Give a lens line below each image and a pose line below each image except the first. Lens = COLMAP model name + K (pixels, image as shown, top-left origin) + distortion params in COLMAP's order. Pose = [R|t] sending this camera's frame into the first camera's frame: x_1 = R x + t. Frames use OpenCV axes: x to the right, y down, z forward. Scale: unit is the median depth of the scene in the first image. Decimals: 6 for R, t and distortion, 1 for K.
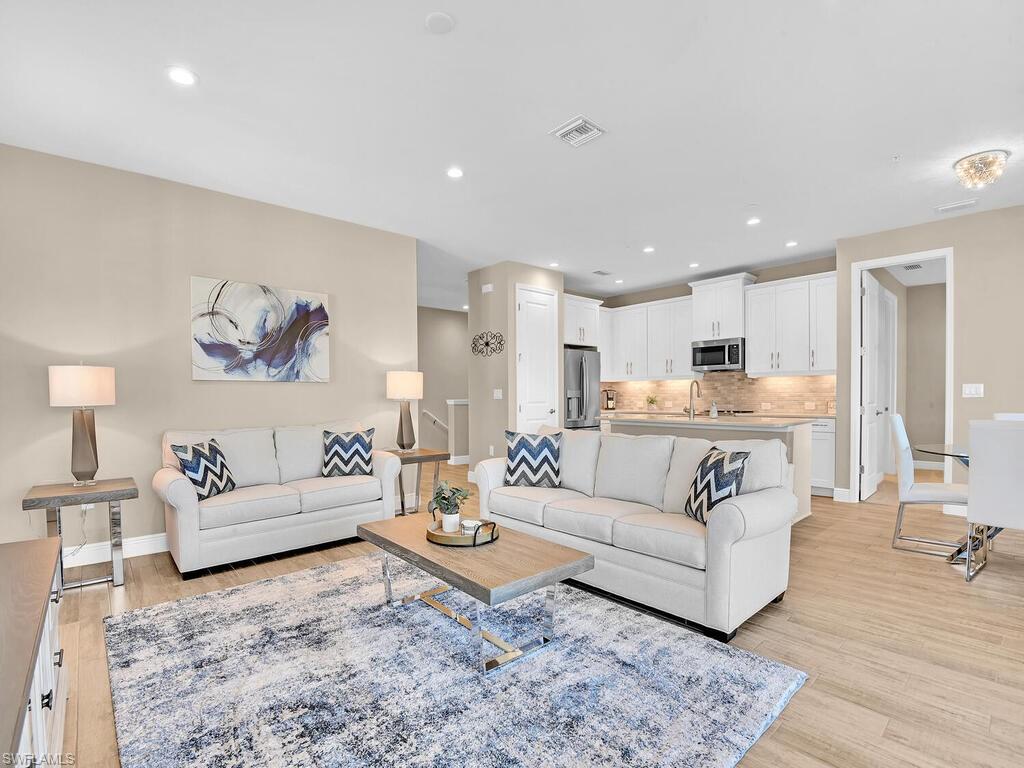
lens RADIAL K [[496.1, 0, 516.8], [0, 496.1, 391.1], [0, 0, 1]] dist [0.000377, -0.000140]
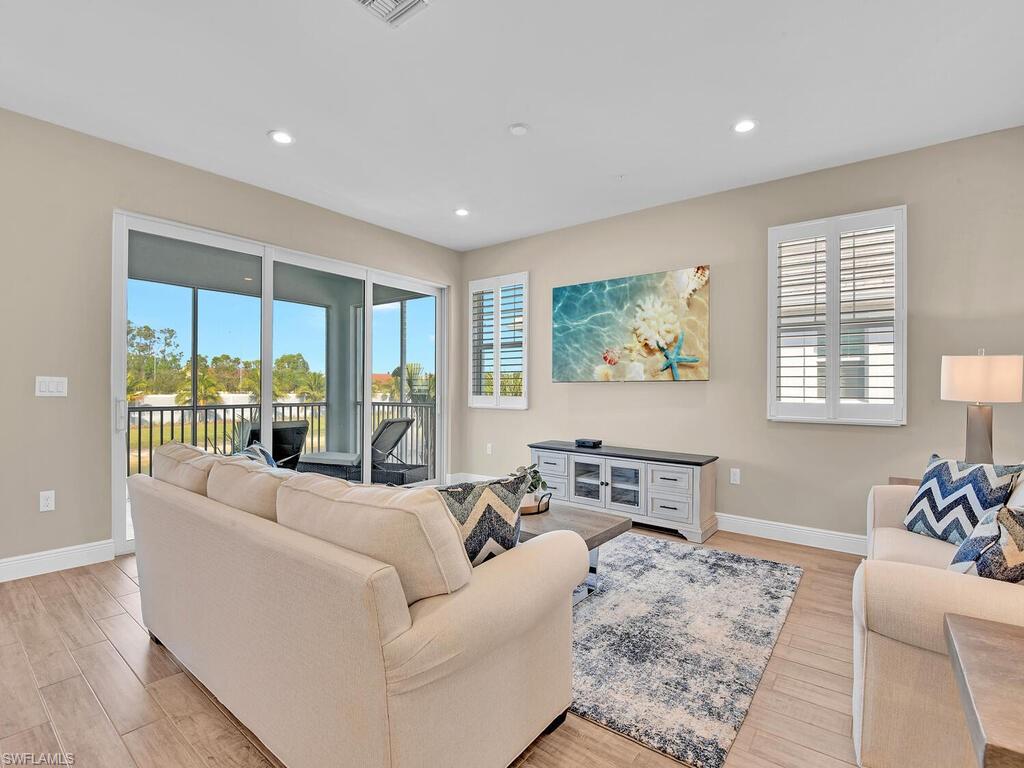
lens RADIAL K [[509.2, 0, 512.0], [0, 509.2, 384.0], [0, 0, 1]] dist [-0.002904, -0.000515]
pose [[-0.987535, -0.002375, -0.157382, 0.079076], [0.000306, 0.999855, -0.017005, 0.017547], [0.157400, -0.016841, -0.987391, 1.993430]]
